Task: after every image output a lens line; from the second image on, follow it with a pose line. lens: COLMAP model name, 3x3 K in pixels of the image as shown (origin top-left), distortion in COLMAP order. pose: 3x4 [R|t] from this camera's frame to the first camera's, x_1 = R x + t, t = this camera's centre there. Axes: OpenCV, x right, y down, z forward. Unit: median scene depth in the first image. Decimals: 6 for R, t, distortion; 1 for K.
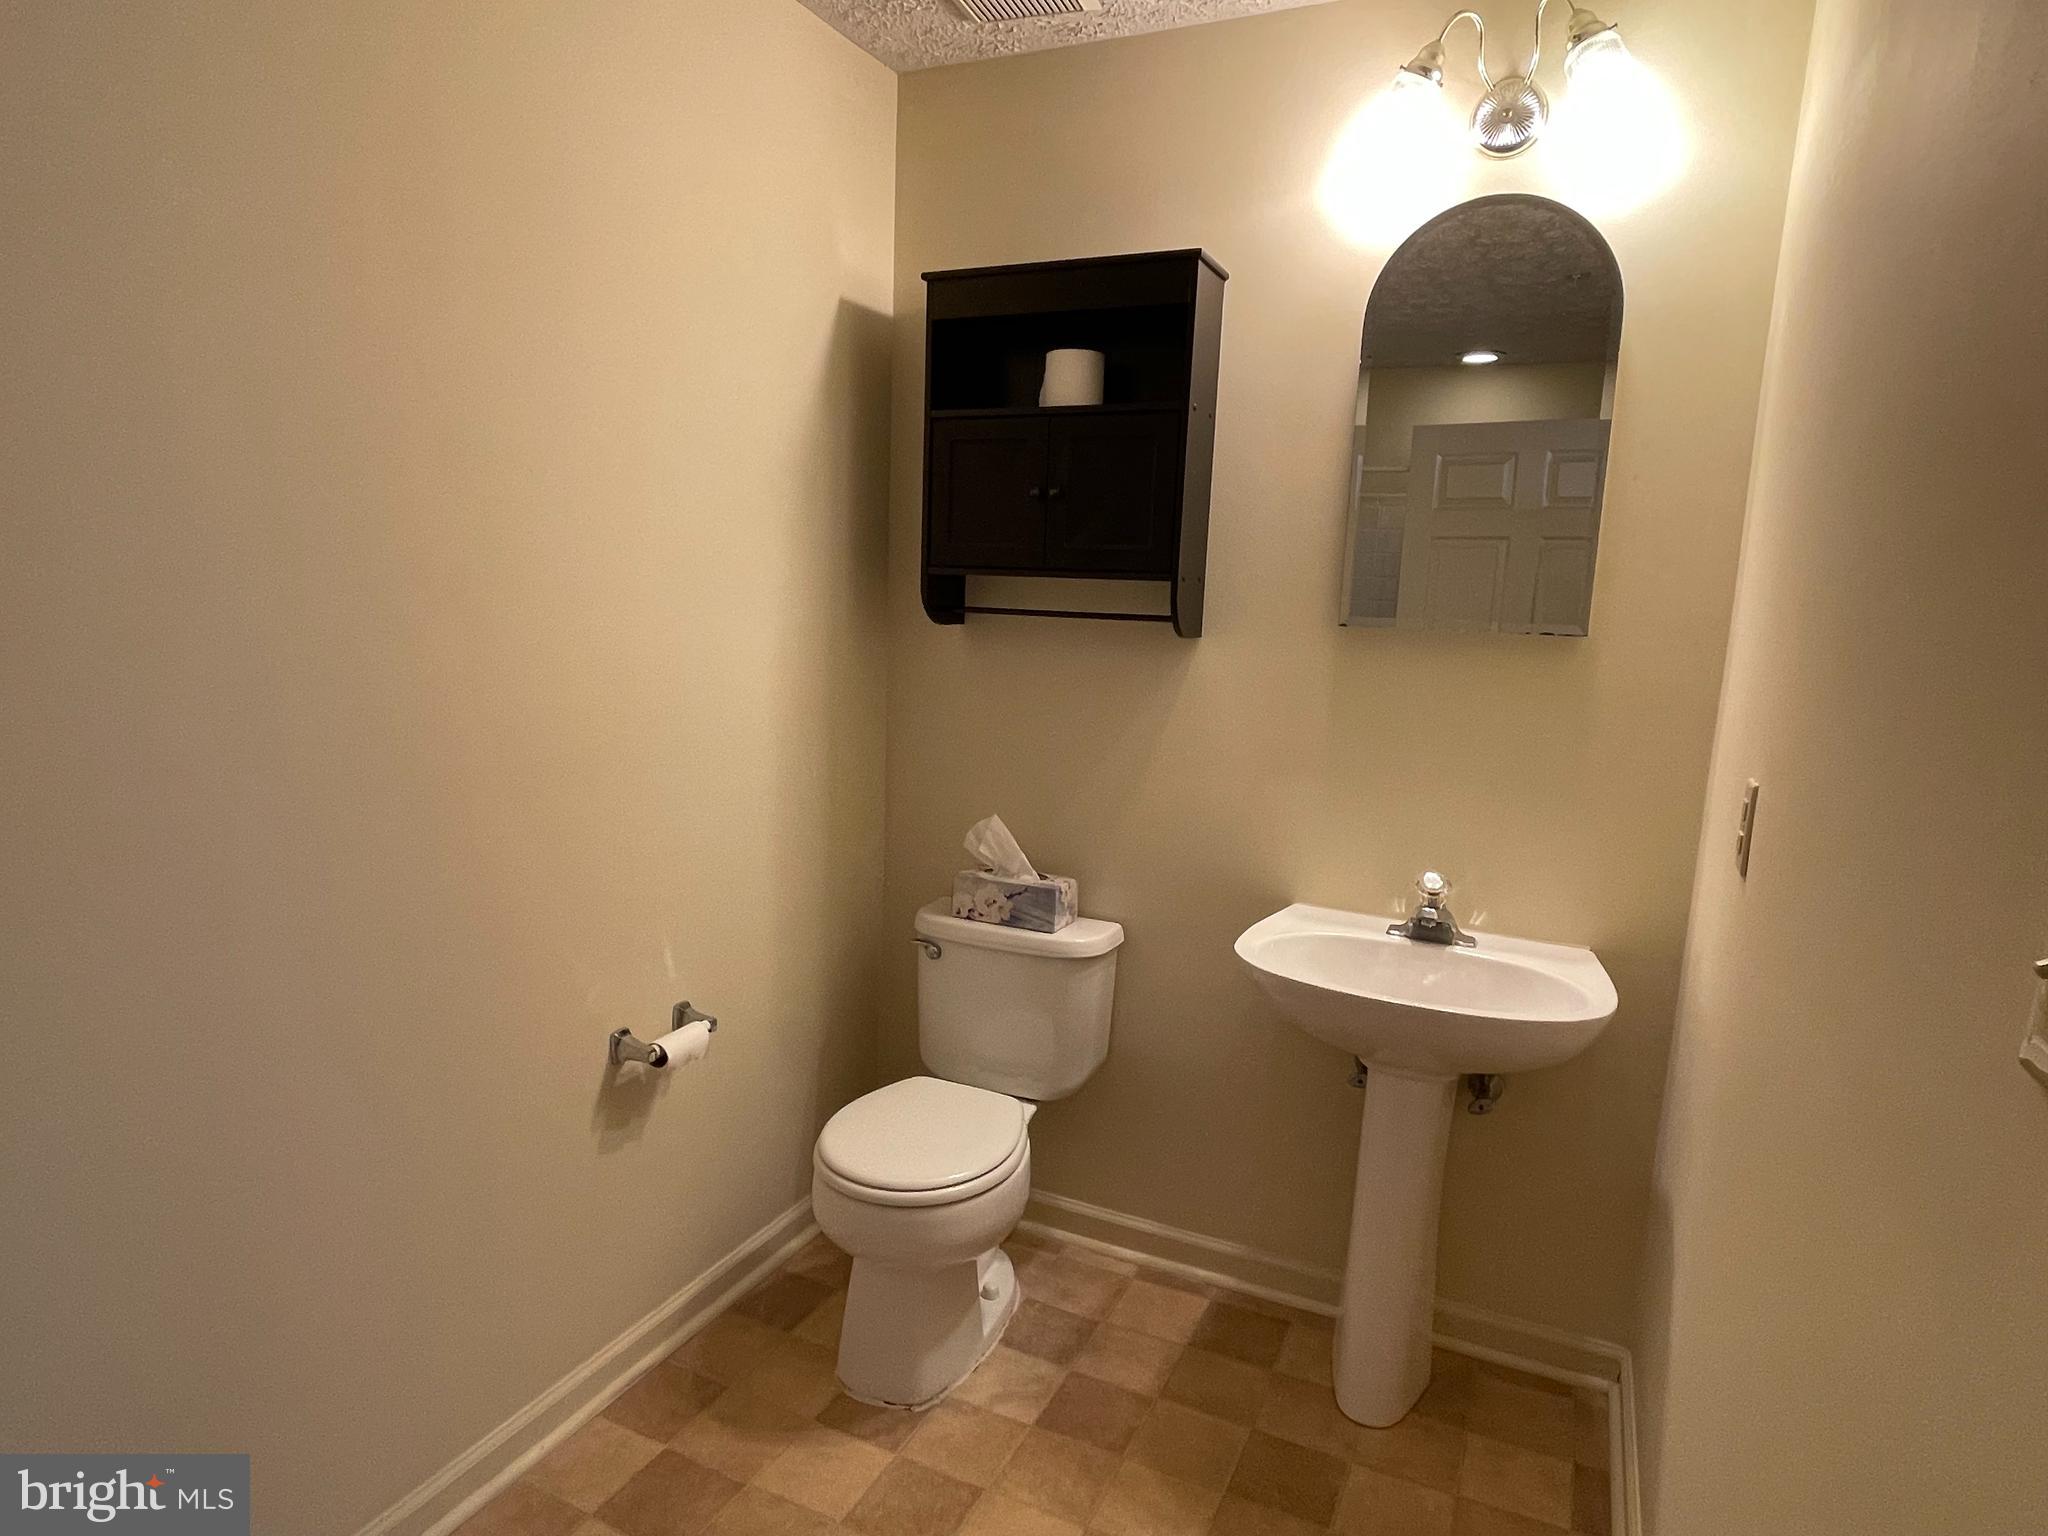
lens RADIAL K [[1198.9, 0, 1024.0], [0, 1198.9, 768.0], [0, 0, 1]] dist [-0.004177, -0.001276]
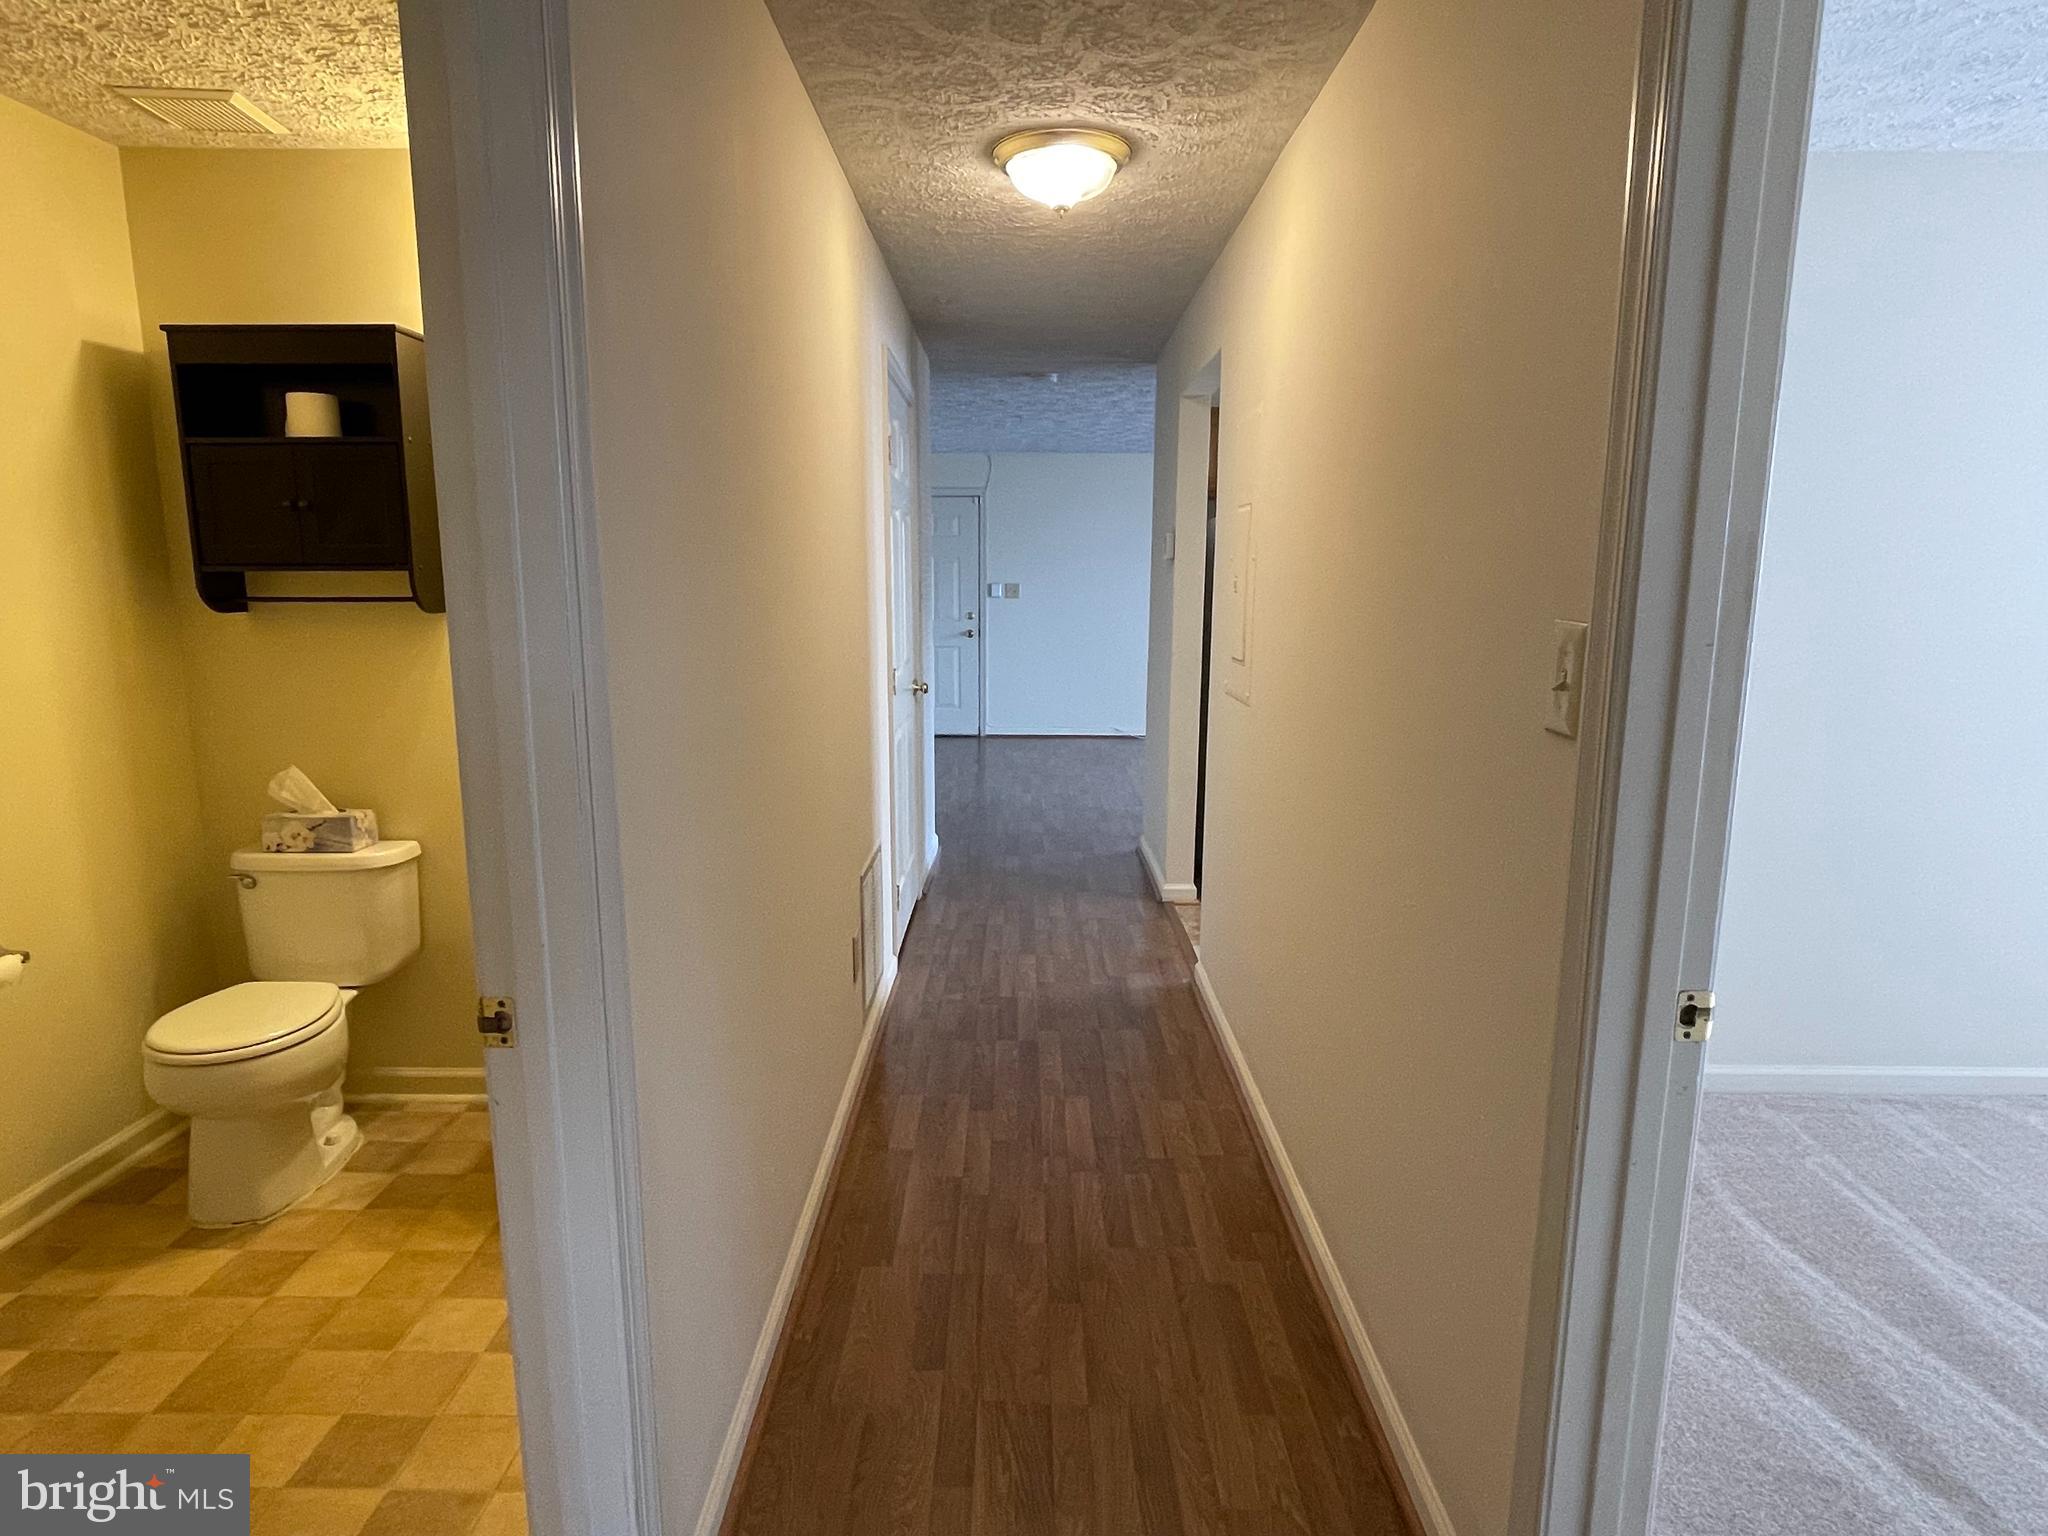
lens RADIAL K [[1203.8, 0, 1024.0], [0, 1203.8, 768.0], [0, 0, 1]] dist [-0.062497, 0.040743]
pose [[0.903169, -0.109103, 0.415190, 0.153163], [0.098041, 0.994027, 0.047938, 0.058432], [-0.417940, -0.002591, 0.908471, -0.424223]]
